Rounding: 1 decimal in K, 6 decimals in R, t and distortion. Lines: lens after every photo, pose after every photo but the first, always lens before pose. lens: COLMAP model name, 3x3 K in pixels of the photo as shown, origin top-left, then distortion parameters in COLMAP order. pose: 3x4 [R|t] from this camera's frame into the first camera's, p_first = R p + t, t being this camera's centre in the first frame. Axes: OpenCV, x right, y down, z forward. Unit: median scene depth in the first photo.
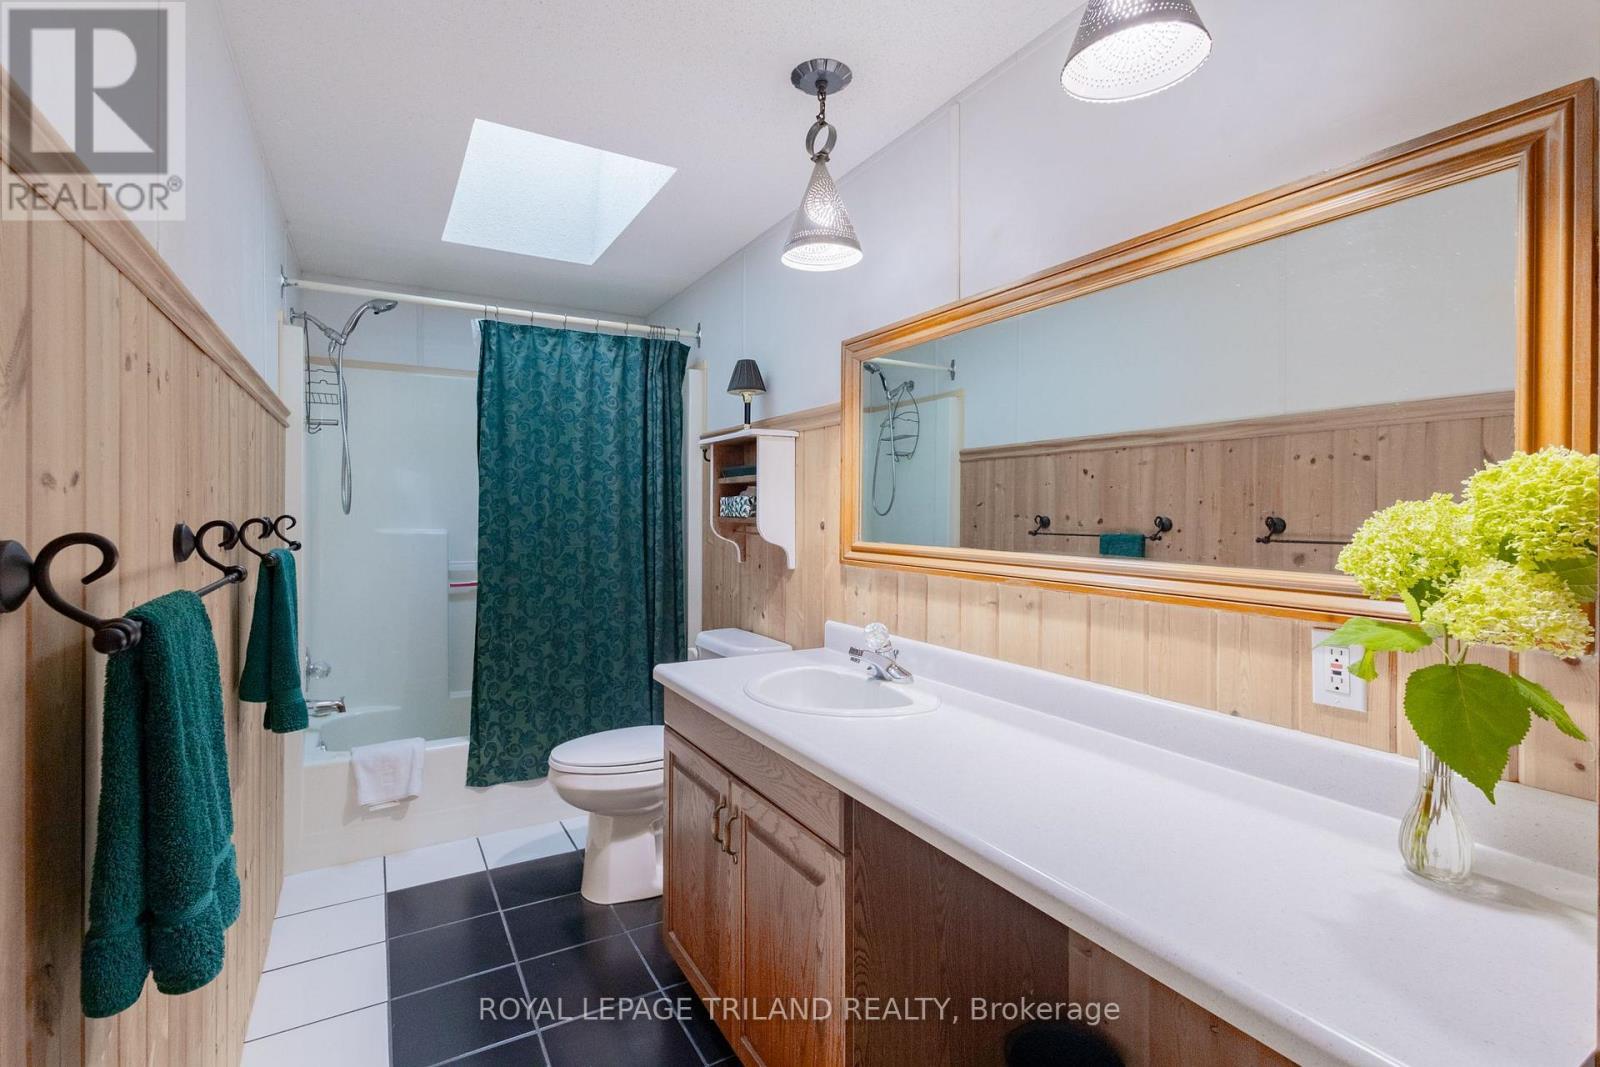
lens RADIAL K [[729.4, 0, 809.7], [0, 729.4, 512.2], [0, 0, 1]] dist [0.009573, 0.000624]
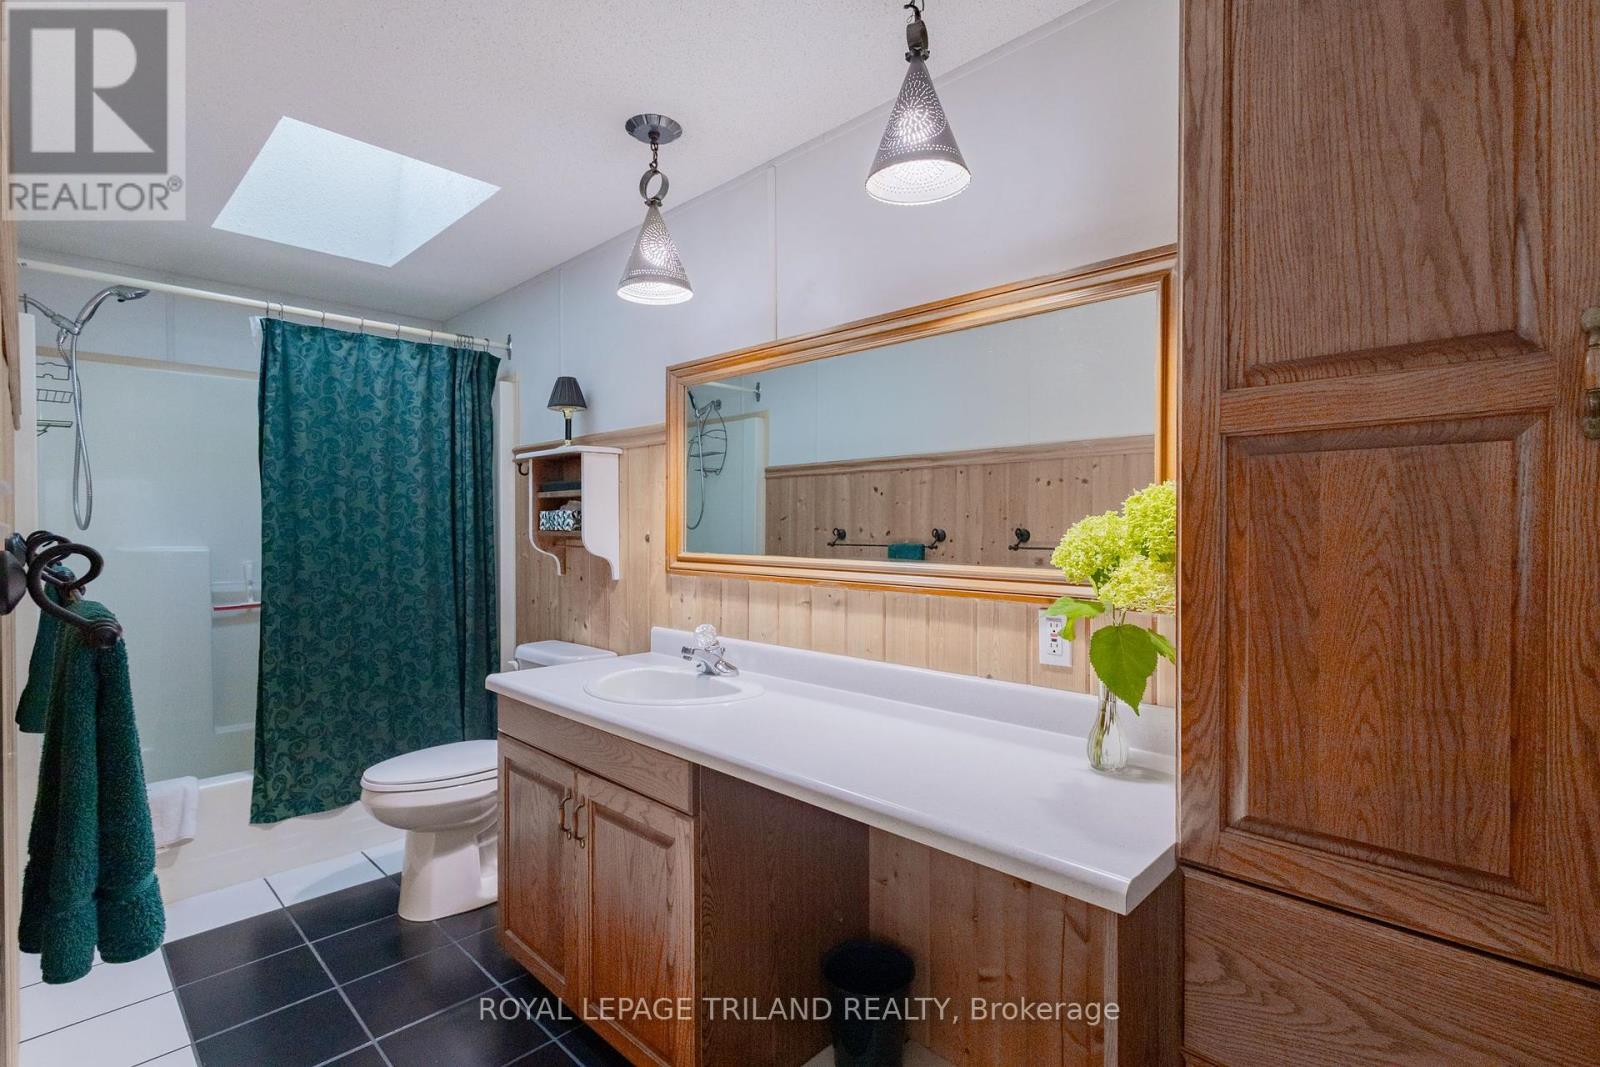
lens RADIAL K [[729.4, 0, 813.9], [0, 729.4, 527.0], [0, 0, 1]] dist [0.009573, 0.000624]
pose [[0.960528, -0.003759, 0.278157, -0.048864], [0.003359, 0.999993, 0.001915, 0.000895], [-0.278162, -0.000905, 0.960534, -0.097493]]
